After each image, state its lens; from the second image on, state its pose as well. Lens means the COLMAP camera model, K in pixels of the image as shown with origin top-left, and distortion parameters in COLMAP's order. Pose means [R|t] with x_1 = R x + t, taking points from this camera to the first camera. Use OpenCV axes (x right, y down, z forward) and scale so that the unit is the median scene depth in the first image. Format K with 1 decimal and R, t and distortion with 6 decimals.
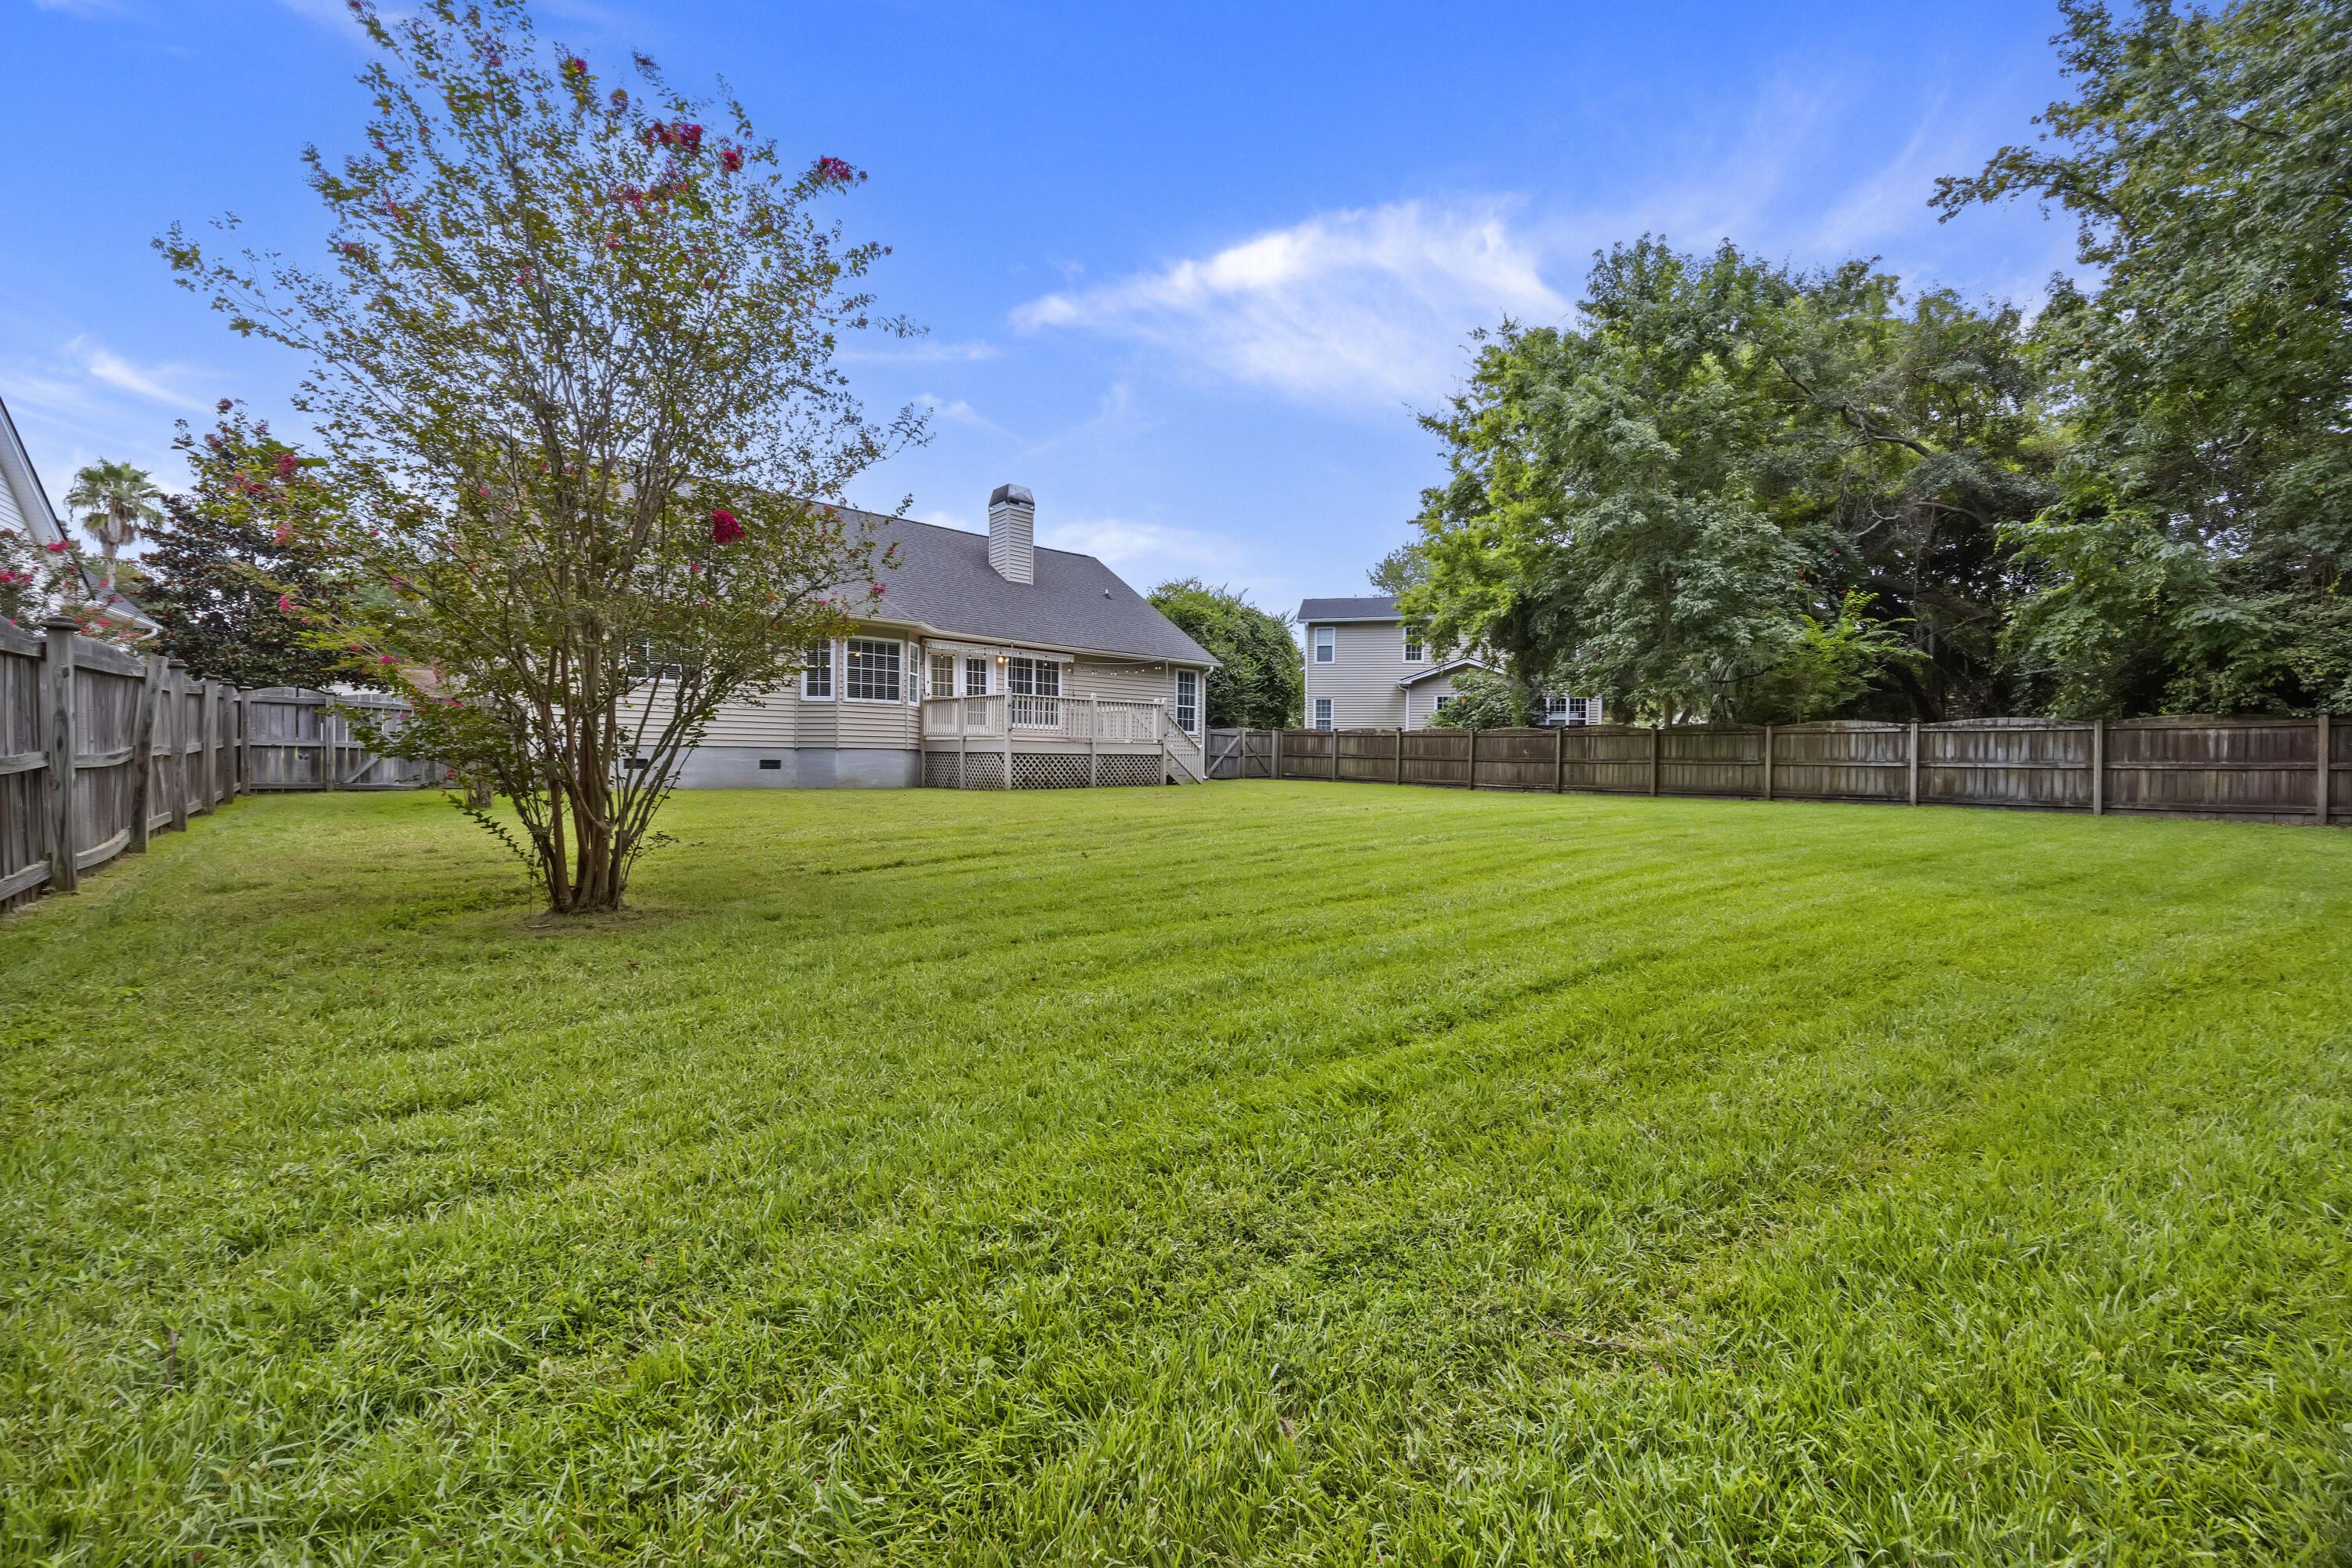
lens RADIAL K [[901.3, 0, 1182.1], [0, 901.3, 753.0], [0, 0, 1]] dist [0.000207, 0.000099]
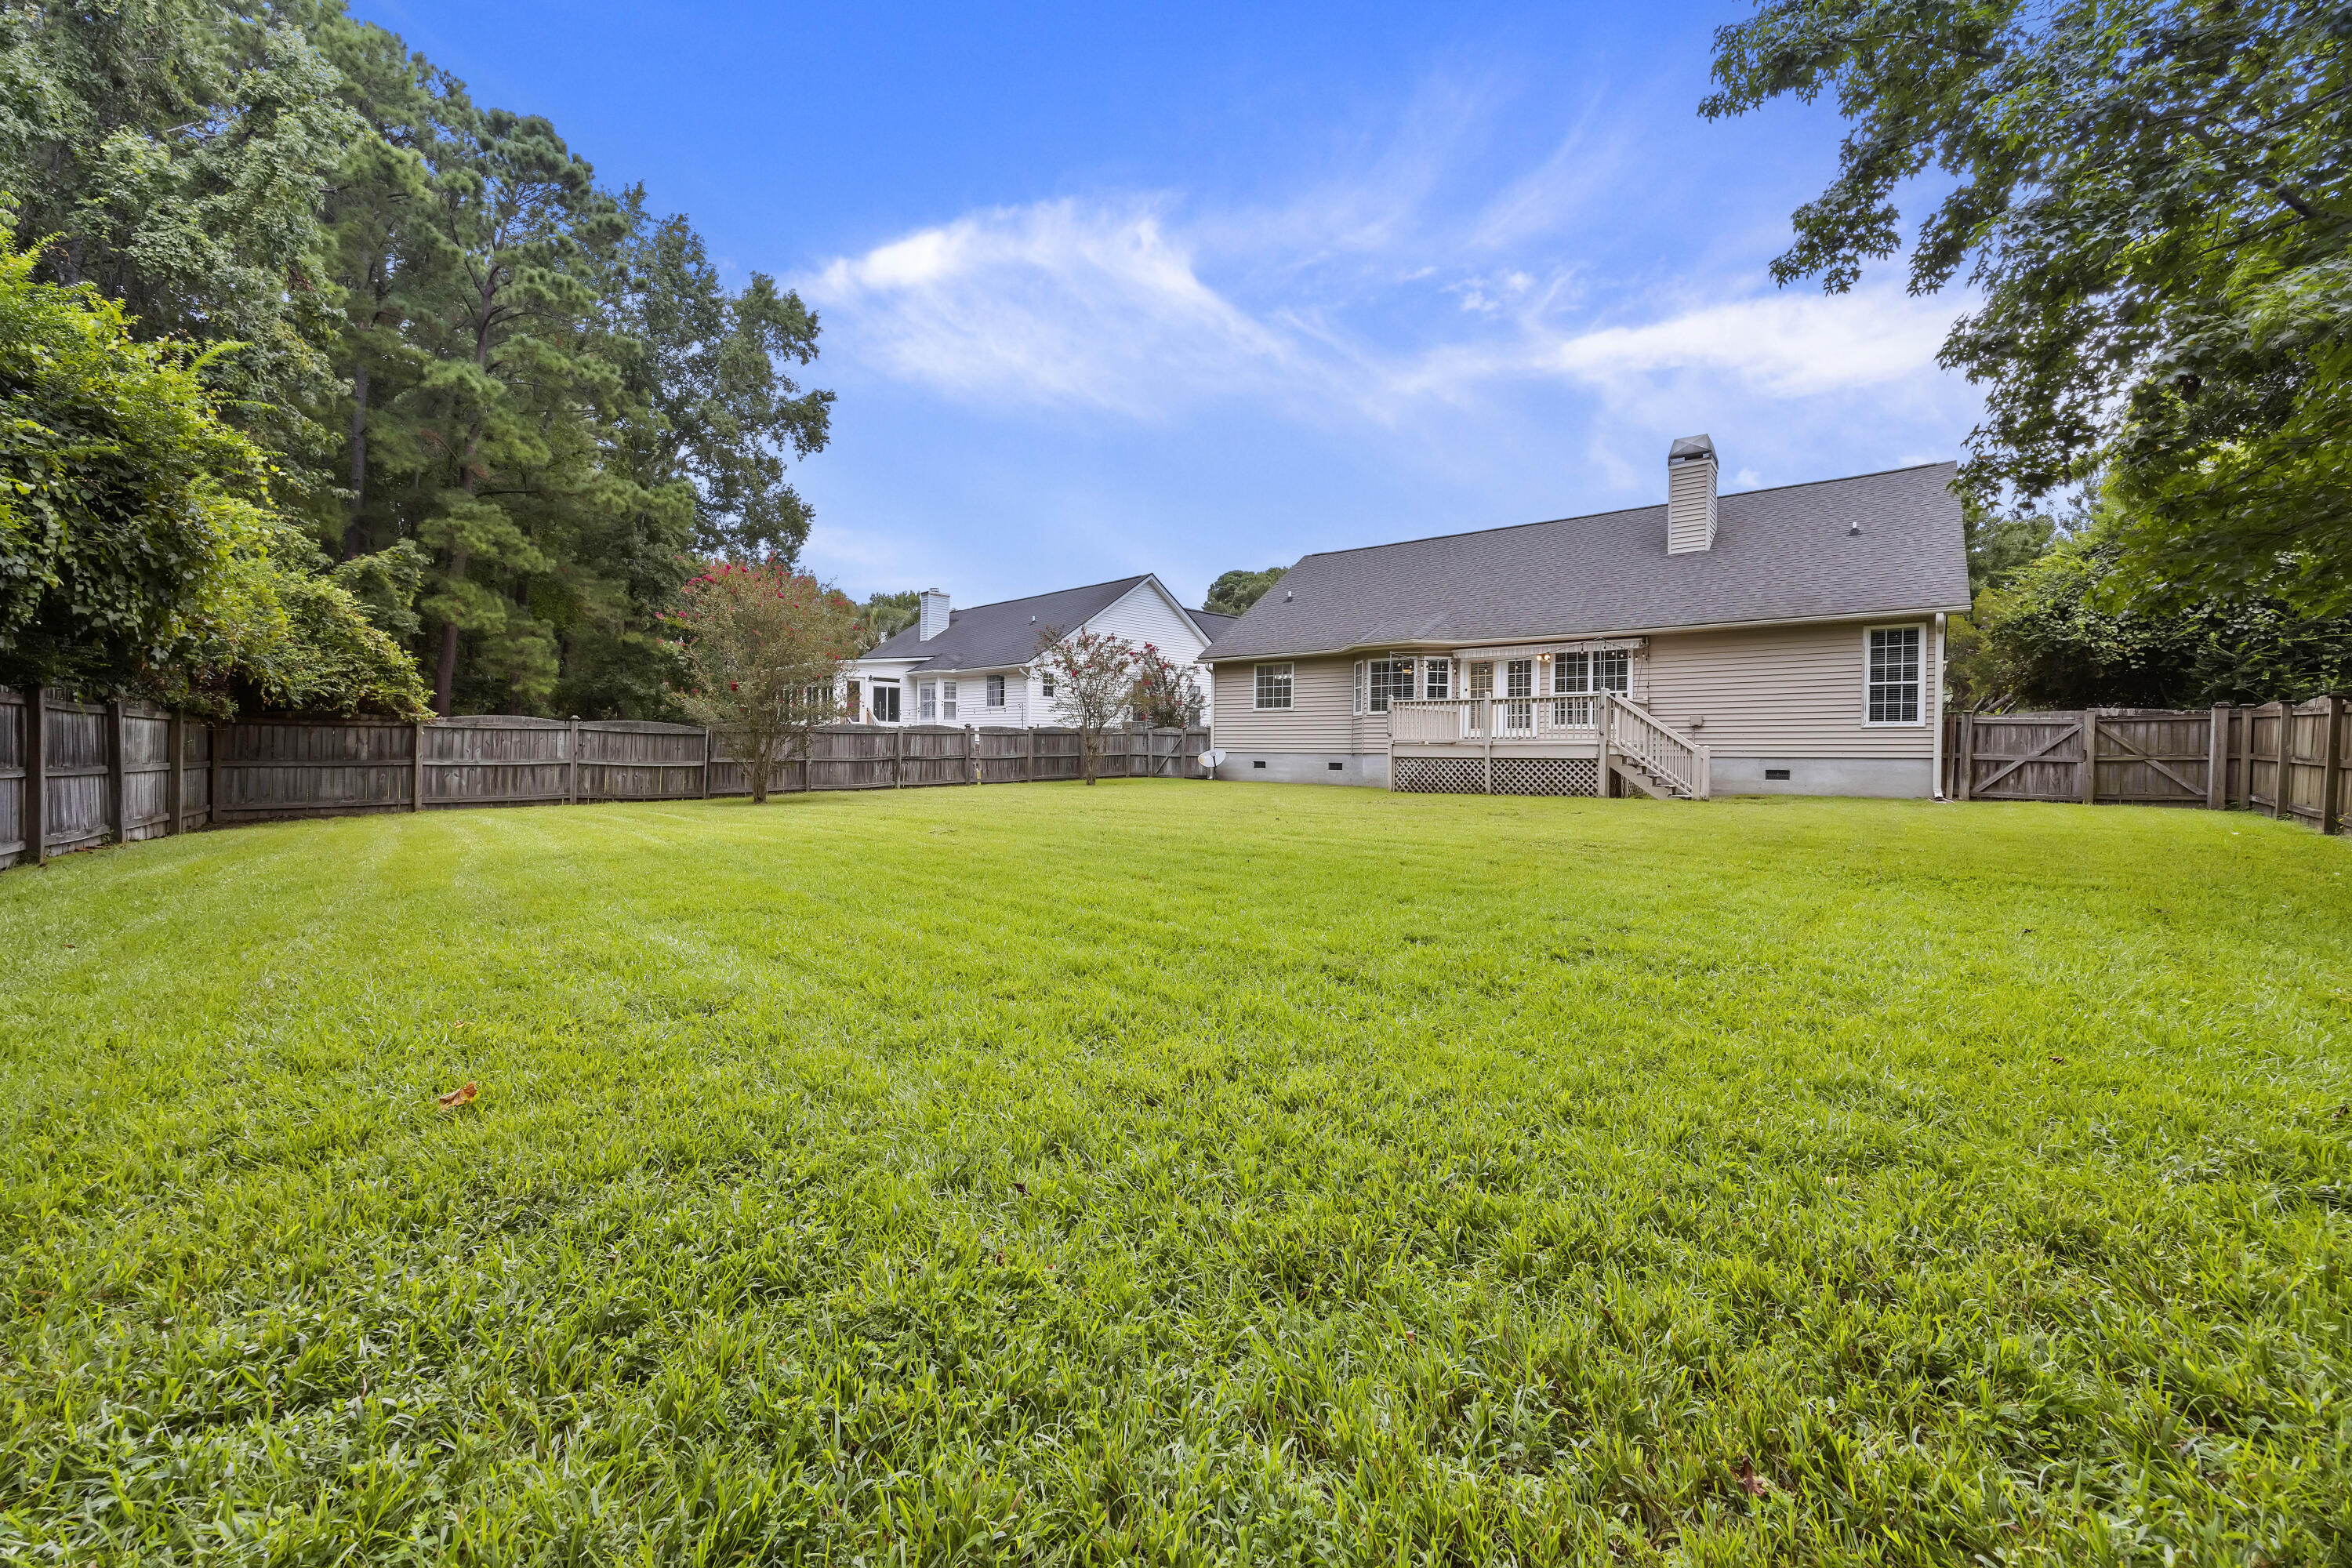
lens RADIAL K [[901.3, 0, 1182.1], [0, 901.3, 753.0], [0, 0, 1]] dist [0.000207, 0.000099]
pose [[0.113545, -0.012816, -0.993450, 0.666687], [-0.007641, 0.999876, -0.013772, 0.010646], [0.993504, 0.009154, 0.113433, 0.511282]]
